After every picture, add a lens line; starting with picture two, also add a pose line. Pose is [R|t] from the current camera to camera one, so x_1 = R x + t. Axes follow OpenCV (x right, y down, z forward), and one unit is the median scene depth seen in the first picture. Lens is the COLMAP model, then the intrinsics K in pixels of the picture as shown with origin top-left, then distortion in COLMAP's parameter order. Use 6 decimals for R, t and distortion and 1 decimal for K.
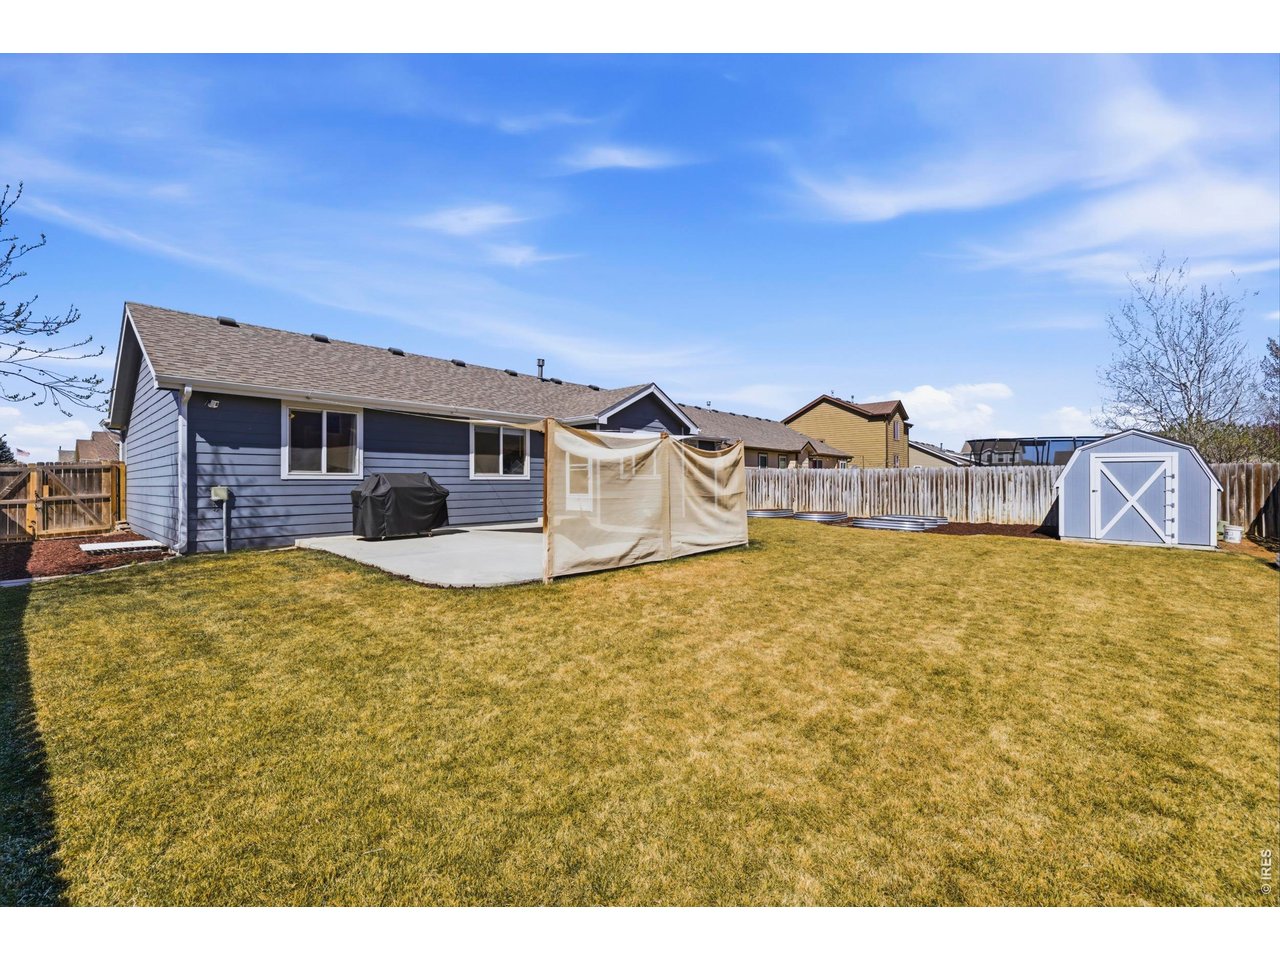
lens RADIAL K [[532.2, 0, 635.9], [0, 532.2, 483.9], [0, 0, 1]] dist [0.001163, 0.000376]
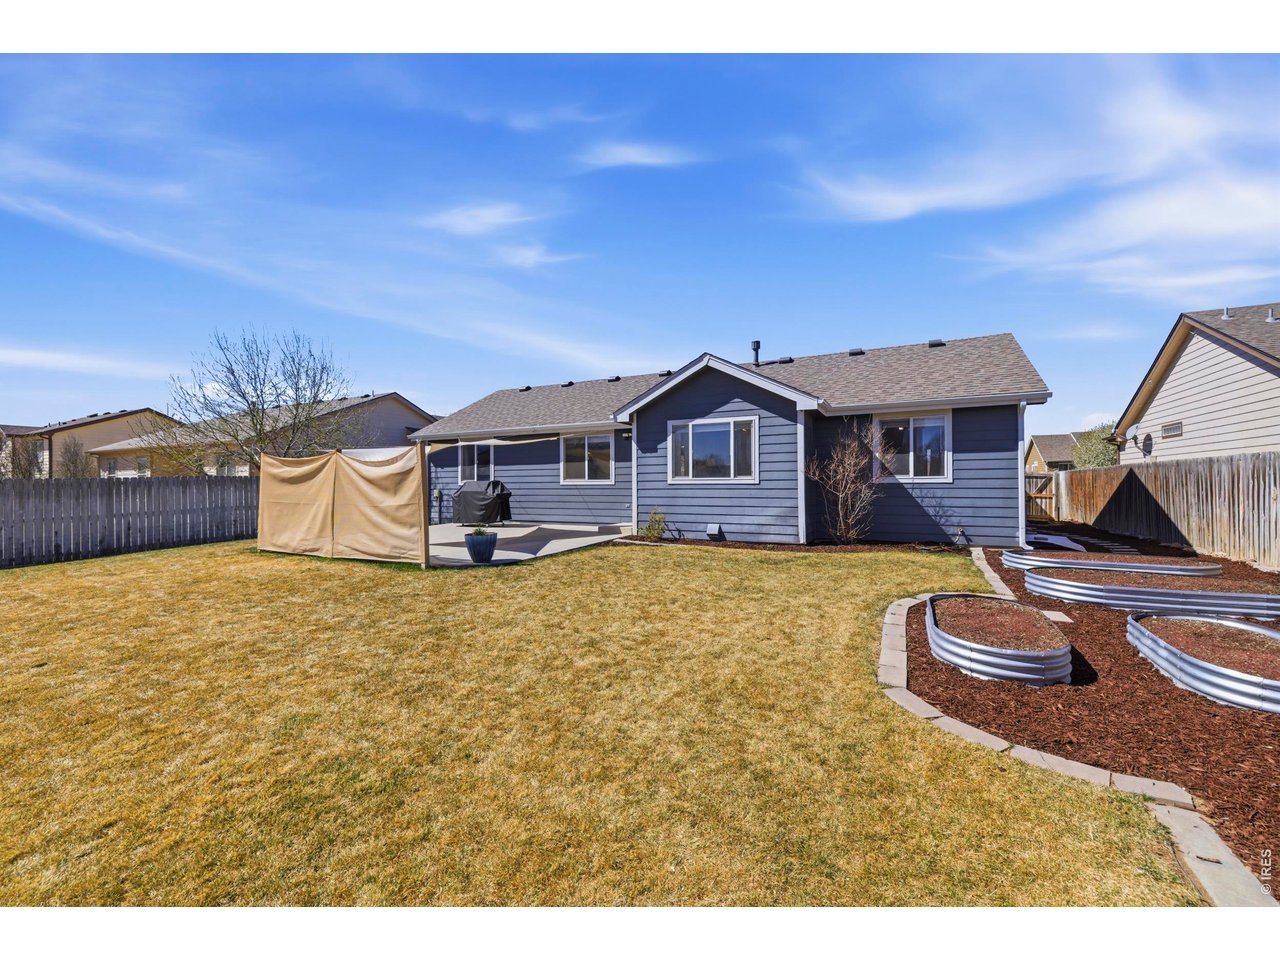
lens RADIAL K [[504.5, 0, 640.0], [0, 504.5, 480.0], [0, 0, 1]] dist [0.000675, 0.000049]
pose [[0.253664, -0.009804, -0.967243, 0.778762], [-0.002326, 0.999940, -0.010745, -0.006830], [0.967290, 0.004976, 0.253626, 0.846956]]
